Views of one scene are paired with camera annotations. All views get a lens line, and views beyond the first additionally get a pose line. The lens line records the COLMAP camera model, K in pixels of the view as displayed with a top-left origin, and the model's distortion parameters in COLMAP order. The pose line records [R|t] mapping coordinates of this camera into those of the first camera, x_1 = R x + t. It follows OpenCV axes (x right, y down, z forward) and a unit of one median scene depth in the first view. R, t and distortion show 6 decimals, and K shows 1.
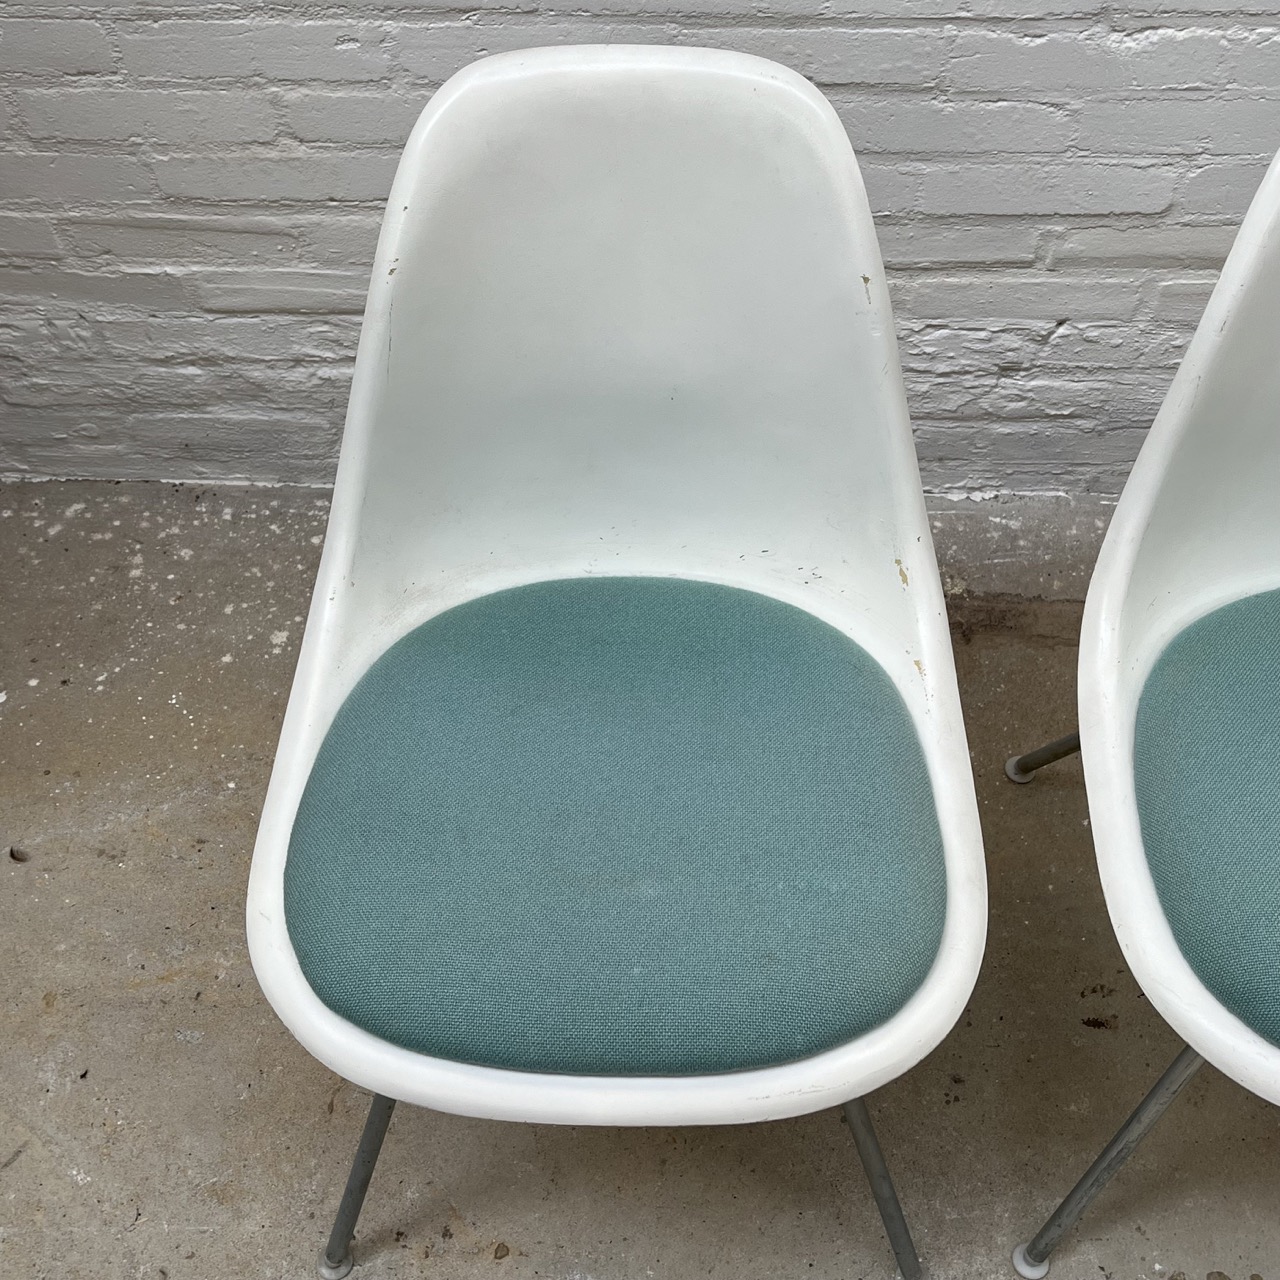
lens RADIAL K [[1690.0, 0, 648.9], [0, 1690.0, 645.4], [0, 0, 1]] dist [0.028205, 0.000000]
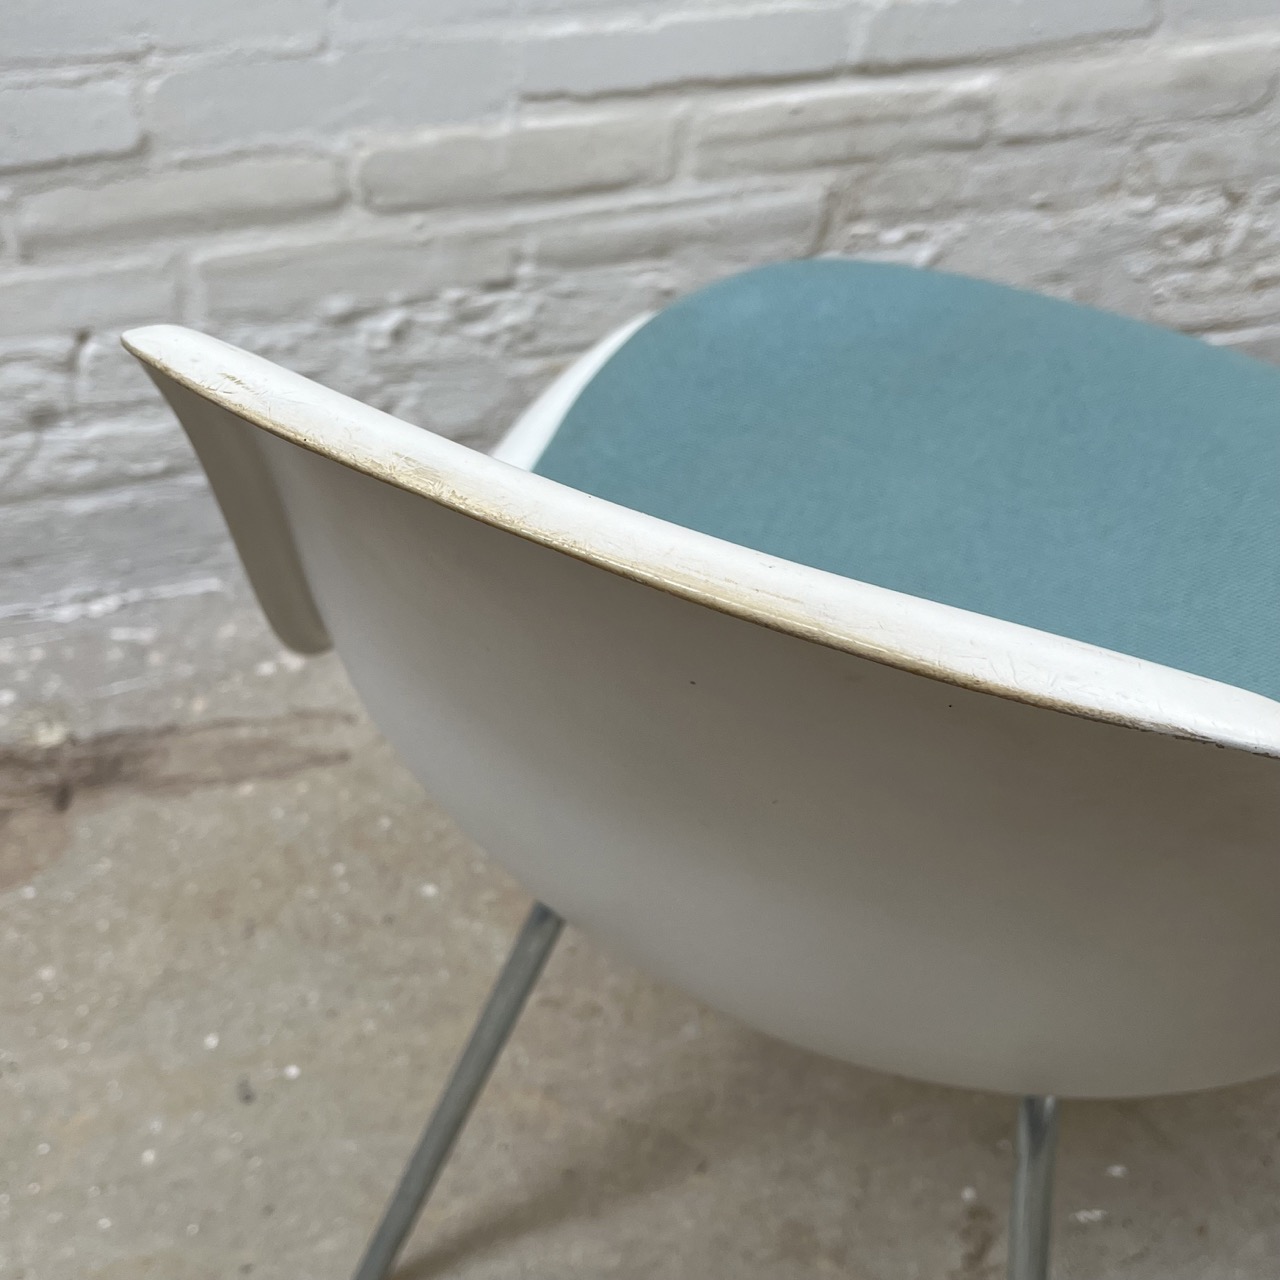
lens RADIAL K [[1690.0, 0, 636.8], [0, 1690.0, 640.8], [0, 0, 1]] dist [0.028205, 0.000000]
pose [[0.968214, -0.177816, 0.175907, 0.307048], [0.198401, 0.974239, -0.107213, 0.051934], [-0.152311, 0.138705, 0.978551, 0.279011]]
